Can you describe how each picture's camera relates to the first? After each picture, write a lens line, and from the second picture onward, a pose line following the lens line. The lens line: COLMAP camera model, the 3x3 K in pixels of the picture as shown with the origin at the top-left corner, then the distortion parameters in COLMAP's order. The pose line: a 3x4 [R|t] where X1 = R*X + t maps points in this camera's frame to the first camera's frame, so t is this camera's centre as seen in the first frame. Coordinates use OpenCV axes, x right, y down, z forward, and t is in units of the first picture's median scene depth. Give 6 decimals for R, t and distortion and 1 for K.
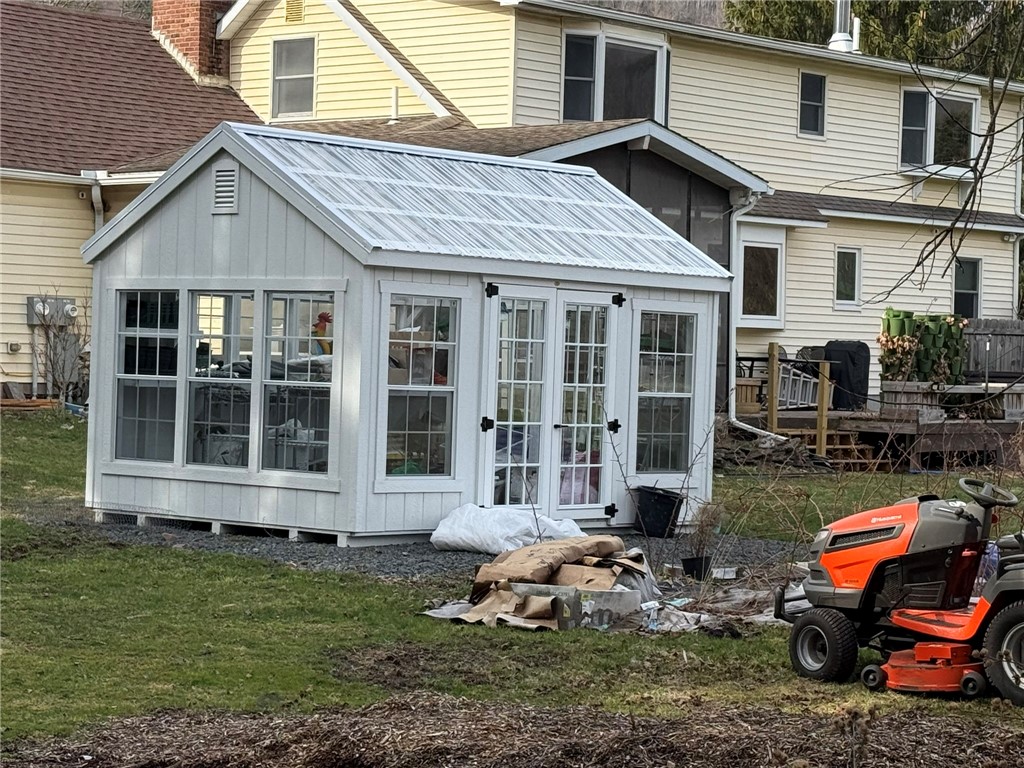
lens RADIAL K [[2587.6, 0, 512.0], [0, 2587.6, 384.0], [0, 0, 1]] dist [0.092506, 0.429341]
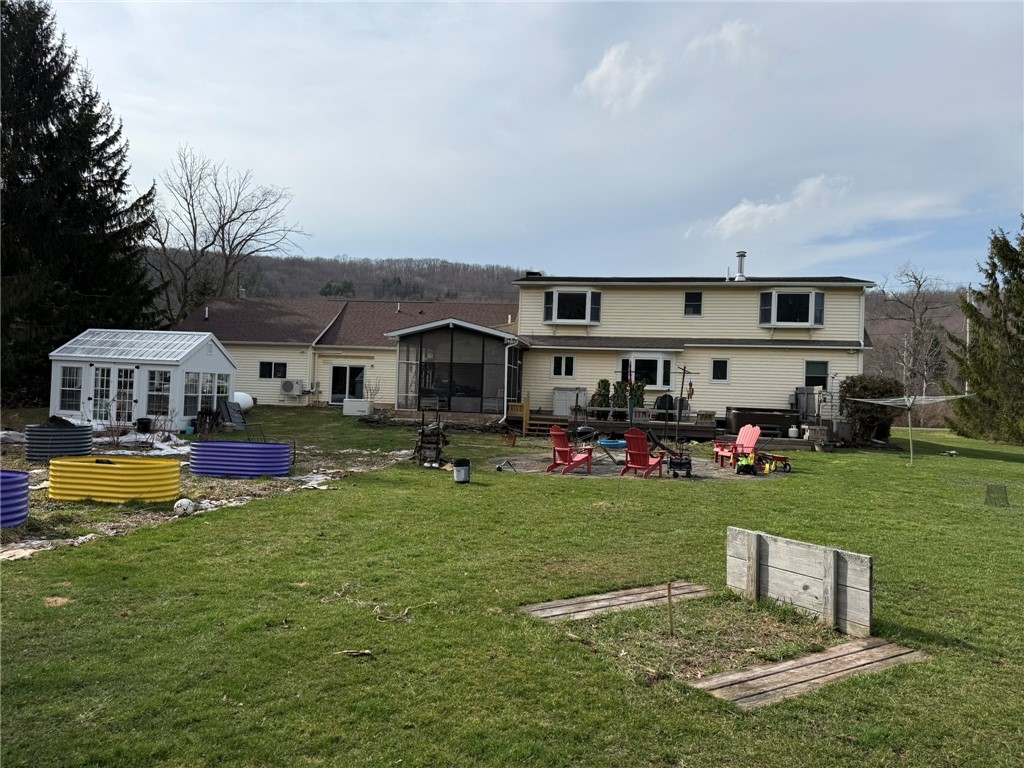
lens RADIAL K [[709.6, 0, 512.0], [0, 709.6, 384.0], [0, 0, 1]] dist [0.077380, -0.002638]
pose [[0.517463, -0.023905, -0.855372, 1.187492], [-0.034008, 0.998245, -0.048472, 0.023356], [0.855030, 0.054172, 0.515742, 0.914579]]
